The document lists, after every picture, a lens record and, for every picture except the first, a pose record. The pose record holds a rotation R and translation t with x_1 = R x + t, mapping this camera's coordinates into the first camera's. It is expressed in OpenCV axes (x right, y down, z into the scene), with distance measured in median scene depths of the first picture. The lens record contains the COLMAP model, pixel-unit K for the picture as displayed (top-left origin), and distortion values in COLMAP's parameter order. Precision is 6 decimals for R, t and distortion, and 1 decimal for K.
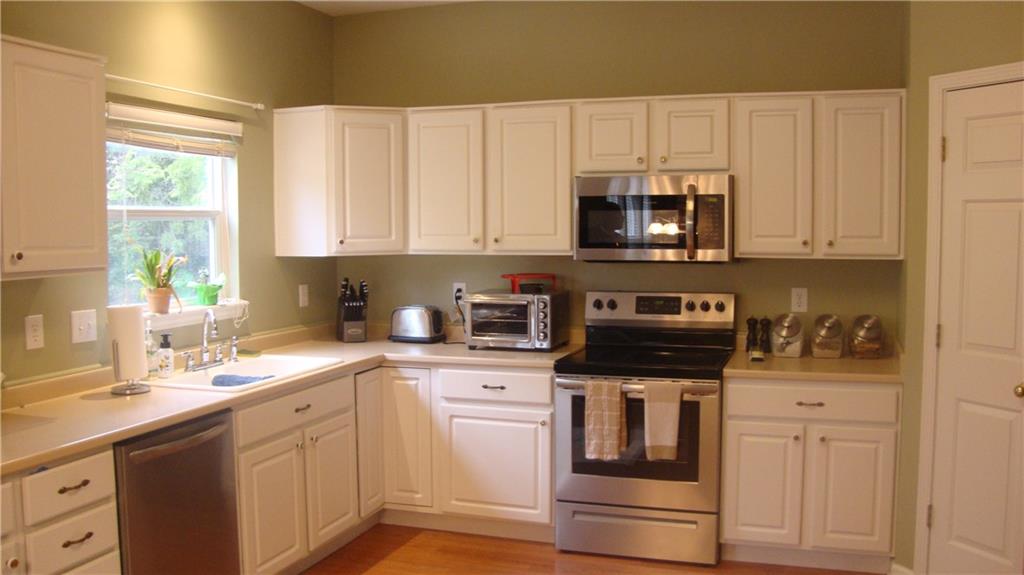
lens RADIAL K [[913.8, 0, 514.4], [0, 913.8, 286.8], [0, 0, 1]] dist [-0.193625, 0.164954]
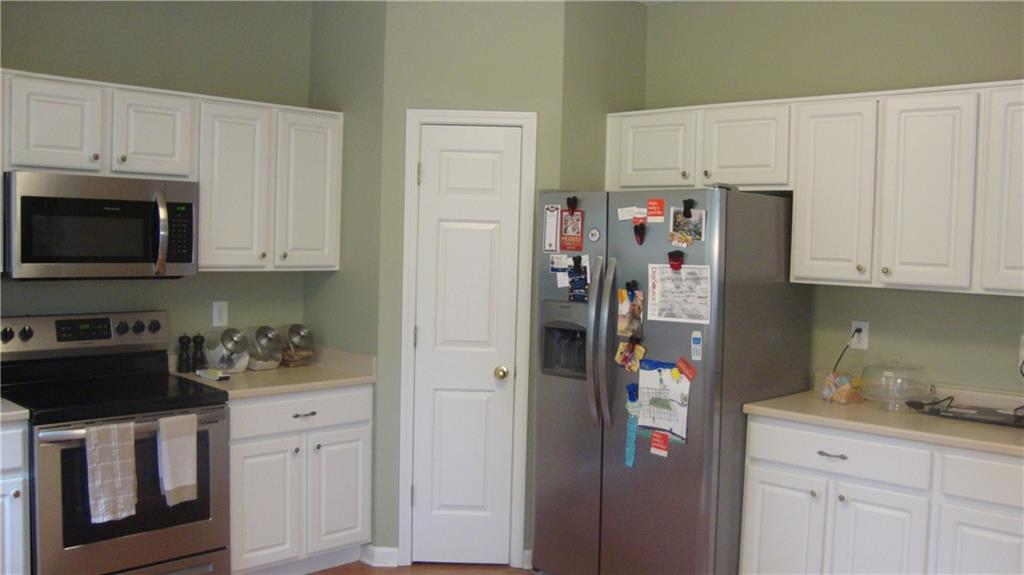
lens RADIAL K [[913.8, 0, 516.6], [0, 913.8, 287.4], [0, 0, 1]] dist [-0.193625, 0.164954]
pose [[0.427214, -0.030394, 0.903639, -0.457301], [0.038289, 0.999146, 0.015504, -0.018352], [-0.903339, 0.027975, 0.428013, 0.322461]]
